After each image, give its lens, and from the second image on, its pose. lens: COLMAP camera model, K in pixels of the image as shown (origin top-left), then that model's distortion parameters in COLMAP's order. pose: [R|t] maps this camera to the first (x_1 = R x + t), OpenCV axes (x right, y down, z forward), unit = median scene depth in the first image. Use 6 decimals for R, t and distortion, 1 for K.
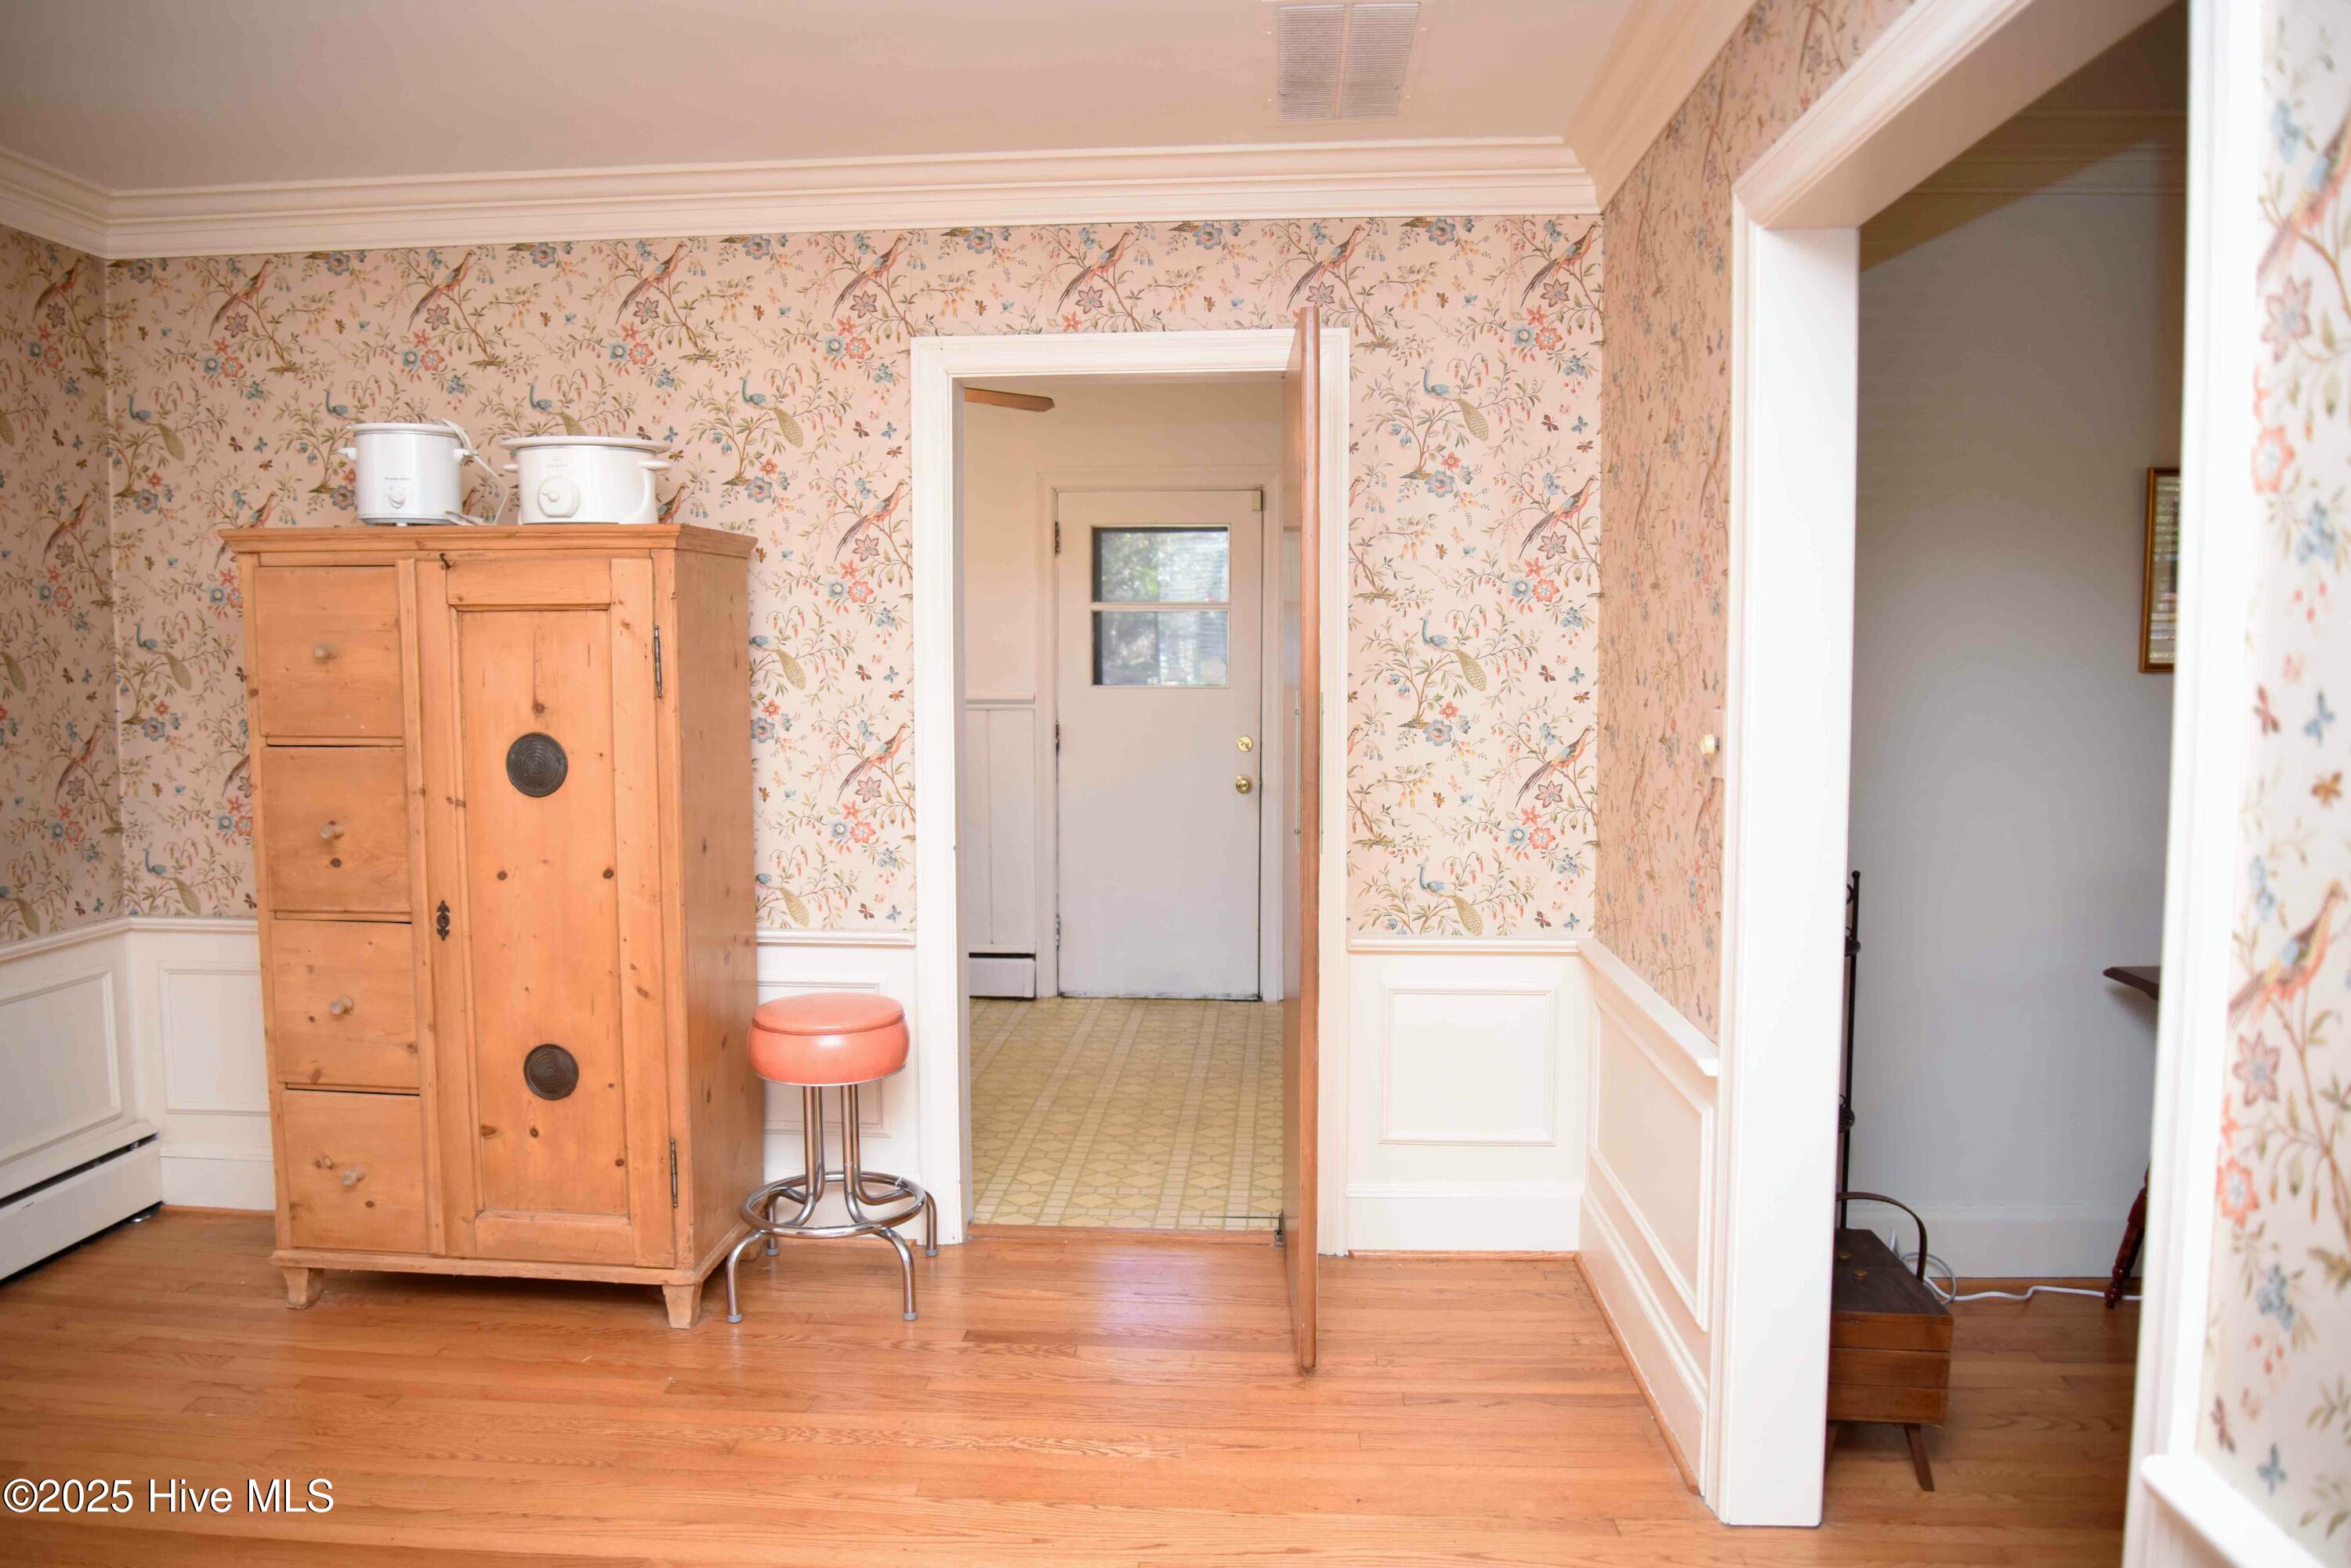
lens RADIAL K [[1693.6, 0, 1175.5], [0, 1693.6, 784.0], [0, 0, 1]] dist [-0.070789, 0.004158]
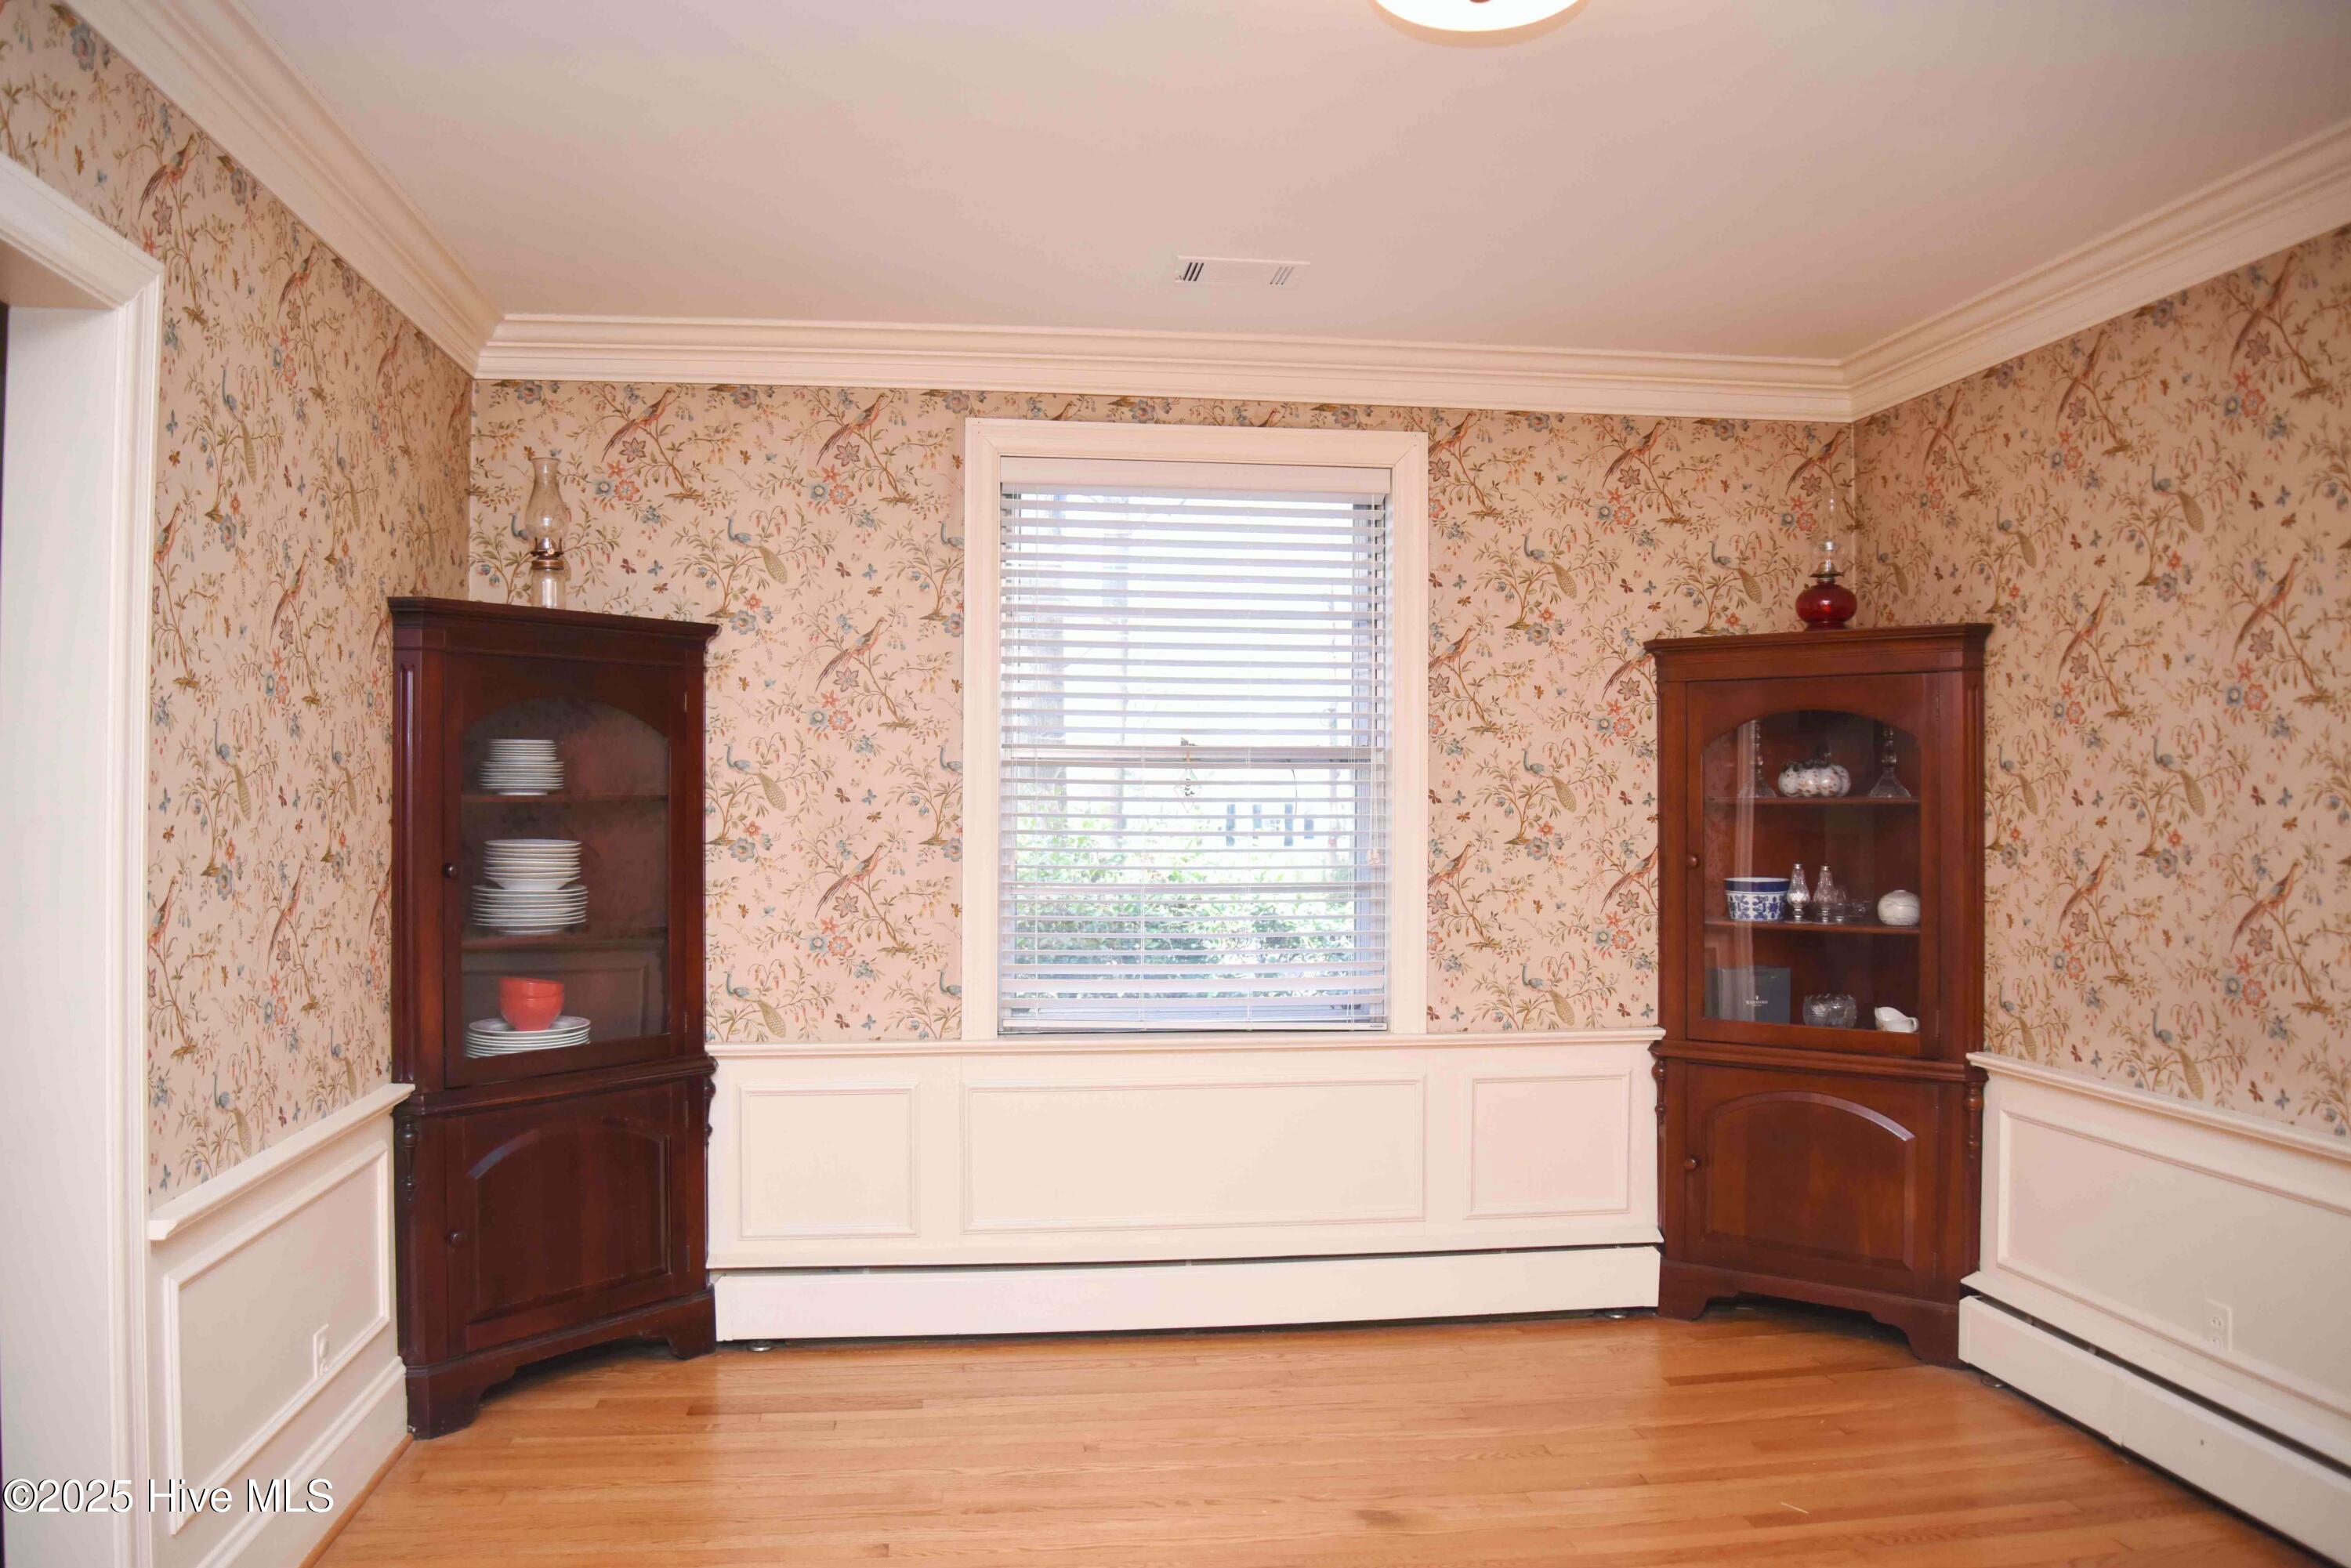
lens RADIAL K [[1535.6, 0, 1175.5], [0, 1535.6, 784.0], [0, 0, 1]] dist [-0.064736, -0.000258]
pose [[0.979400, 0.002844, 0.201912, -0.298553], [0.011943, 0.997335, -0.071978, -0.002058], [-0.201578, 0.072907, 0.976755, 0.025571]]
